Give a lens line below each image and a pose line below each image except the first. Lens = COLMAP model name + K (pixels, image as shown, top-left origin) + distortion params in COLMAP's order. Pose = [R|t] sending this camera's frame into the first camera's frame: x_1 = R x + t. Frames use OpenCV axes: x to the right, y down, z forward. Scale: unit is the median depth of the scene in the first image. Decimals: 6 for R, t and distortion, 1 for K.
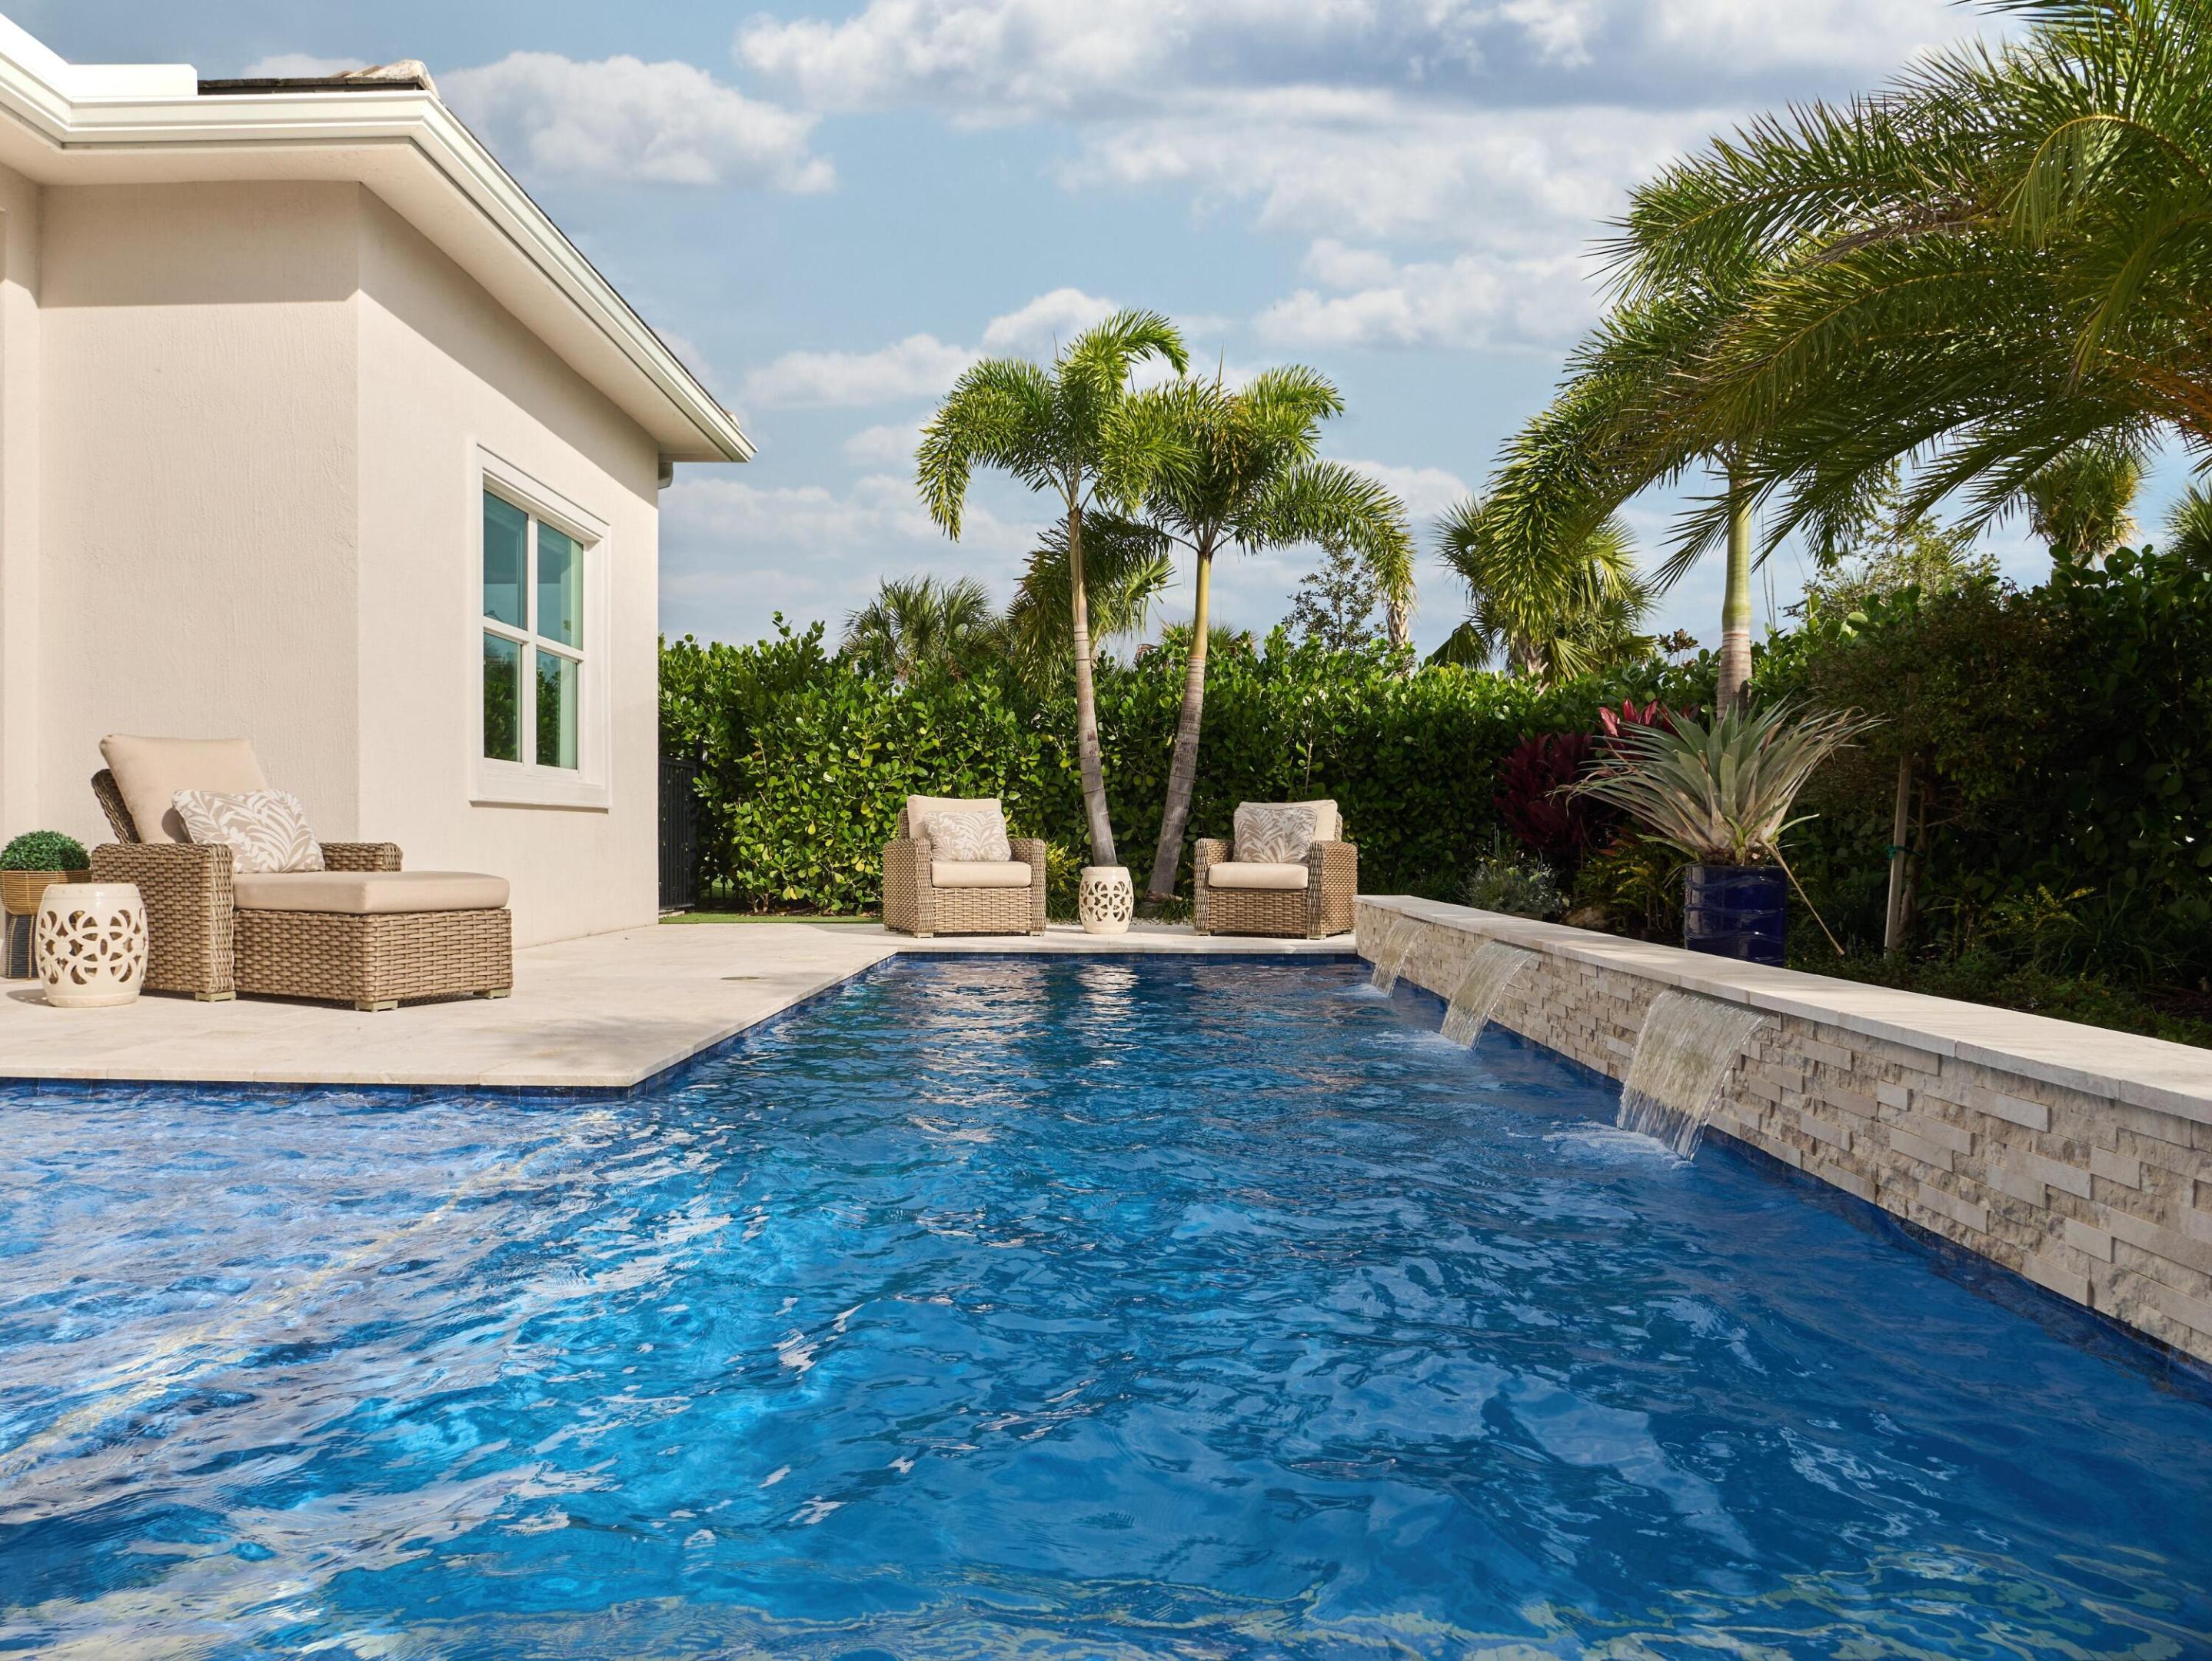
lens RADIAL K [[1558.5, 0, 1106.0], [0, 1558.5, 830.5], [0, 0, 1]] dist [-0.004137, -0.004752]
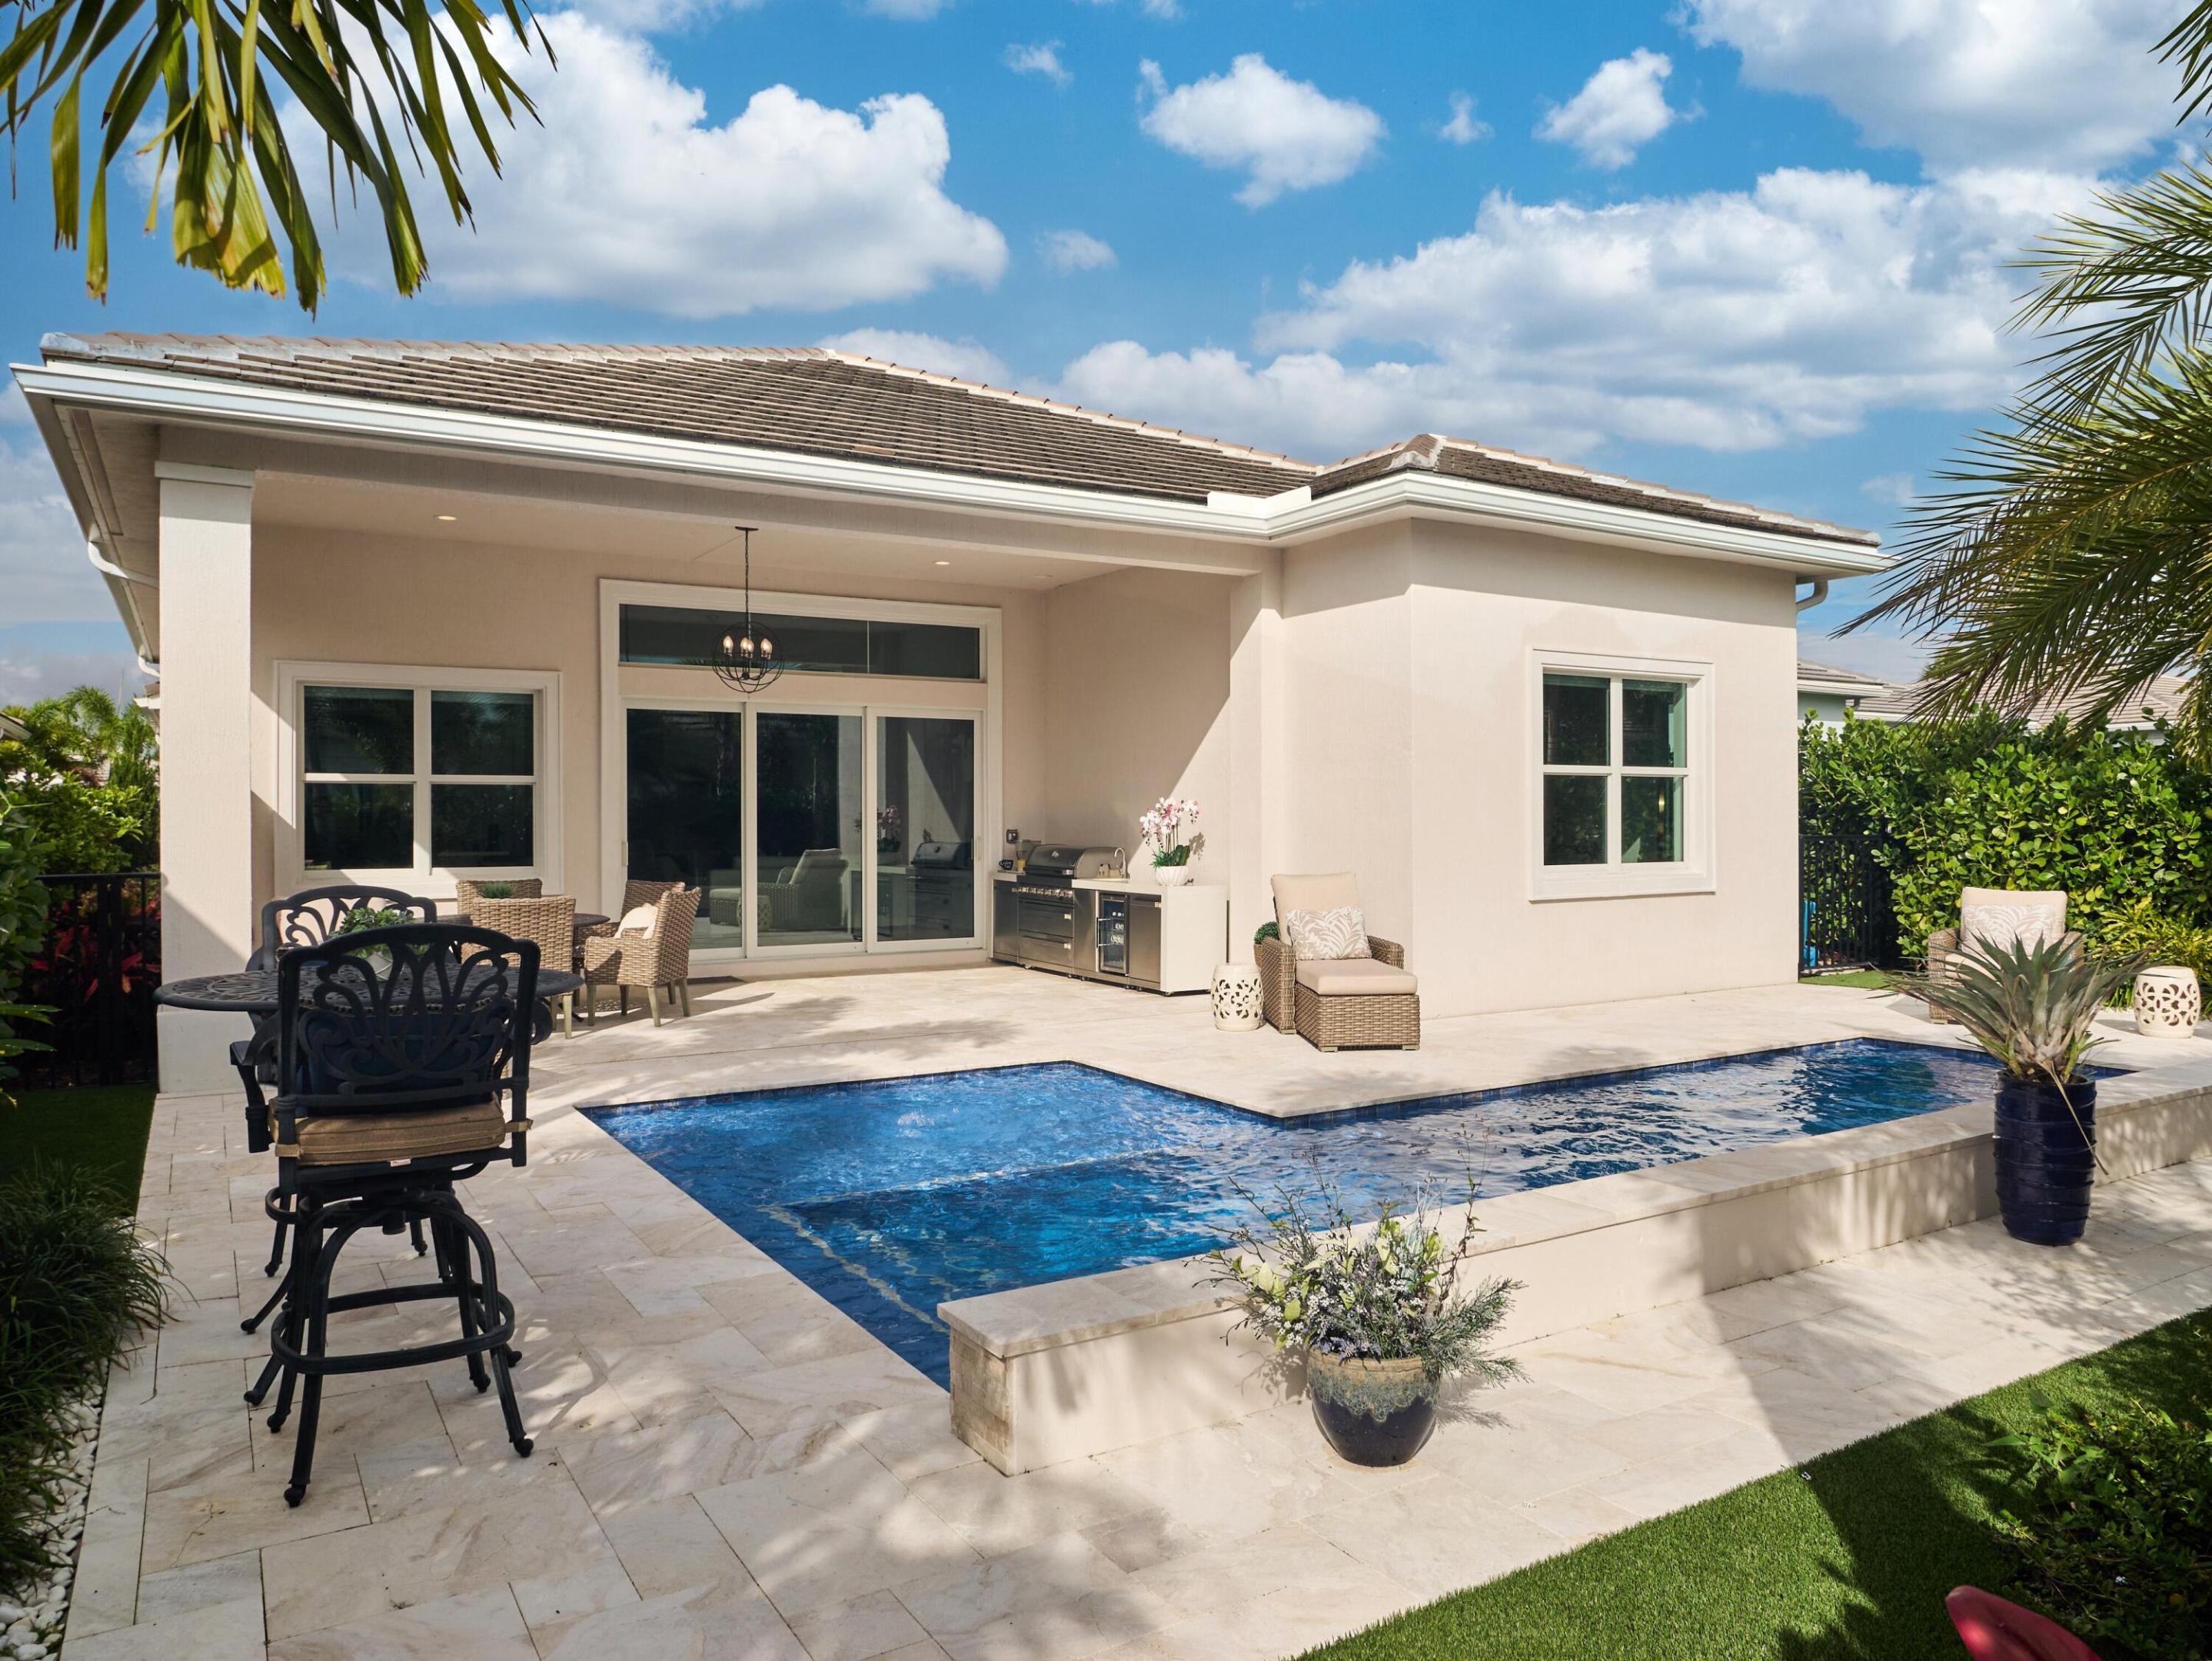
lens RADIAL K [[1505.4, 0, 1106.0], [0, 1505.4, 830.5], [0, 0, 1]] dist [-0.003439, -0.001998]
pose [[0.548369, -0.003467, -0.836229, 0.357294], [0.012658, 0.999911, 0.004155, -0.062719], [0.836141, -0.012863, 0.548364, -0.056244]]
